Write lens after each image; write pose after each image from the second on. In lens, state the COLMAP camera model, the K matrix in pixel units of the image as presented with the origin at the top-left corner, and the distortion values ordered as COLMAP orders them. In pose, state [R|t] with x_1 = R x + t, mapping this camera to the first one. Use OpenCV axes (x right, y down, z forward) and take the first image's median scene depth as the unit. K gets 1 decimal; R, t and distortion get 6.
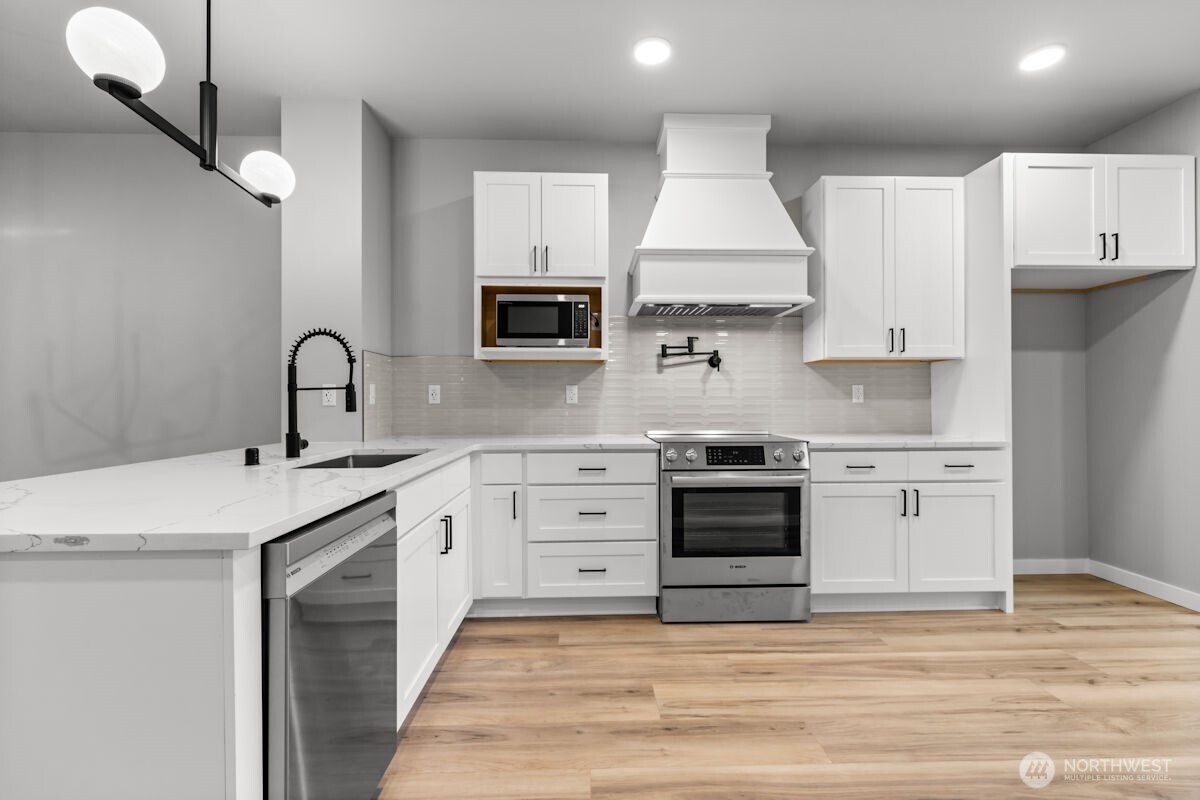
lens RADIAL K [[538.5, 0, 603.2], [0, 538.5, 399.1], [0, 0, 1]] dist [0.003176, -0.000229]
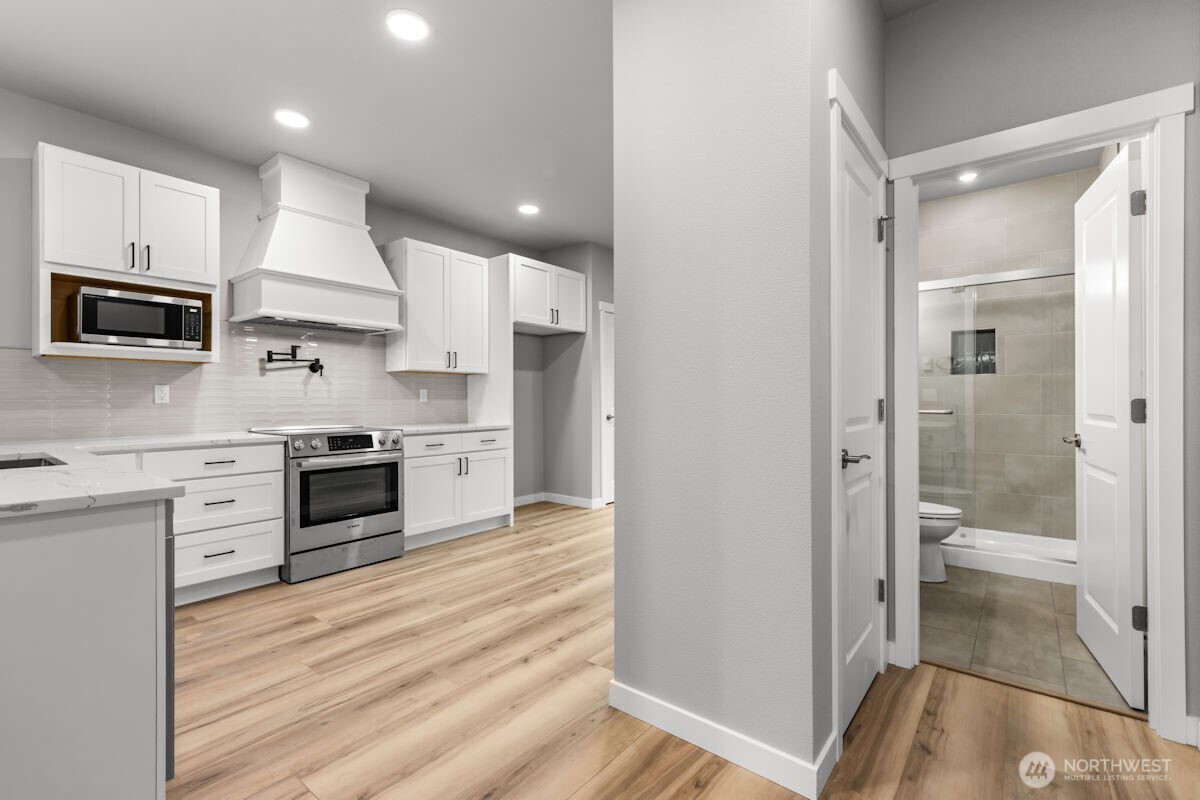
lens RADIAL K [[538.5, 0, 603.2], [0, 538.5, 399.1], [0, 0, 1]] dist [0.003176, -0.000229]
pose [[0.647526, 0.001104, 0.762043, -0.347791], [-0.002258, 0.999997, 0.000470, -0.002600], [-0.762040, -0.002025, 0.647526, -0.308930]]
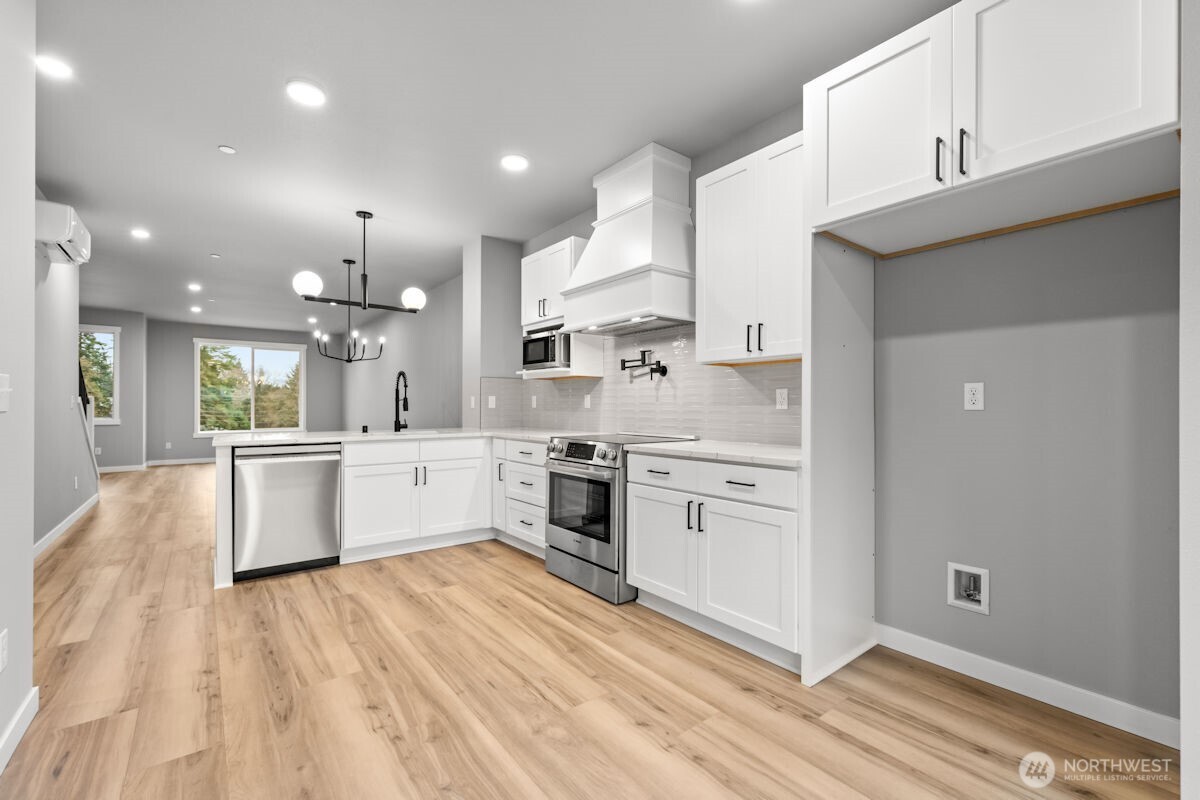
lens RADIAL K [[508.9, 0, 603.7], [0, 508.9, 405.5], [0, 0, 1]] dist [-0.000554, 0.000020]
pose [[0.592624, 0.001717, -0.805477, 1.179195], [0.000401, 0.999997, 0.002427, -0.001952], [0.805479, -0.001761, 0.592622, 0.348047]]
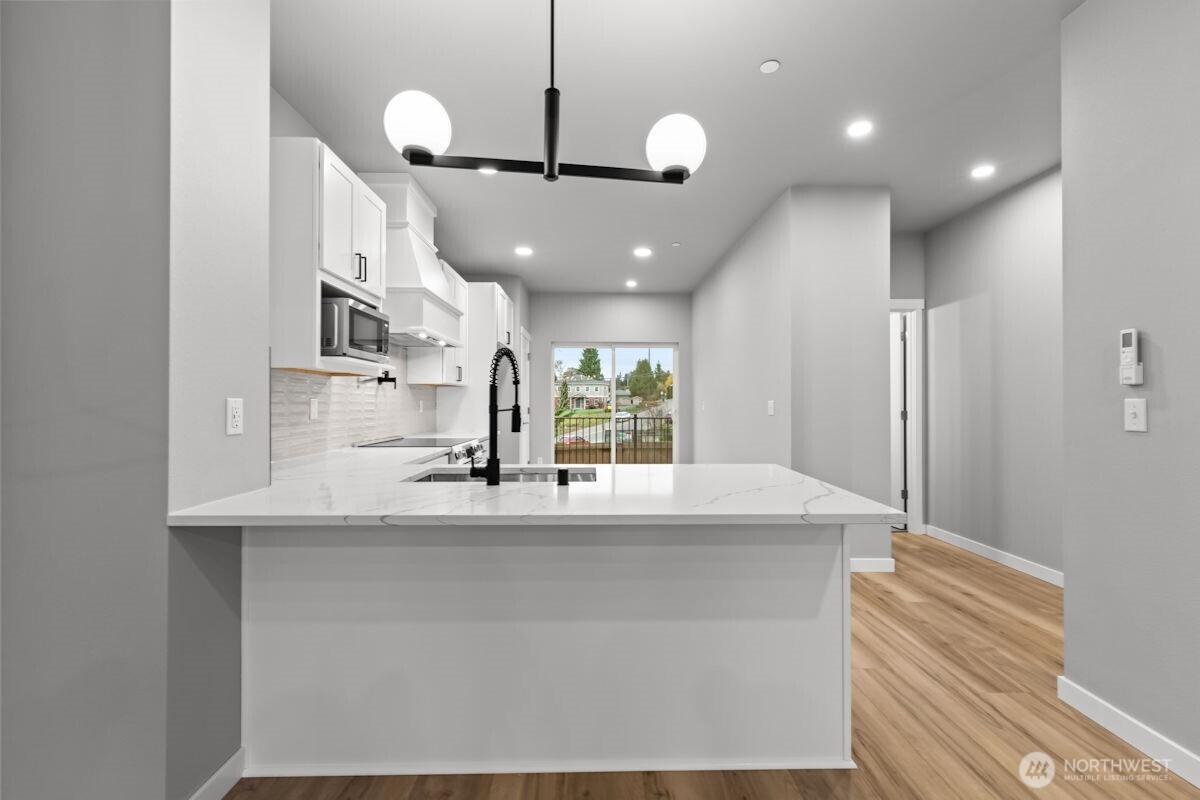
lens RADIAL K [[508.9, 0, 603.7], [0, 508.9, 405.5], [0, 0, 1]] dist [-0.000554, 0.000020]
pose [[0.012693, -0.002961, 0.999915, -1.087371], [-0.003772, 0.999988, 0.003009, -0.023169], [-0.999912, -0.003810, 0.012682, 0.606768]]
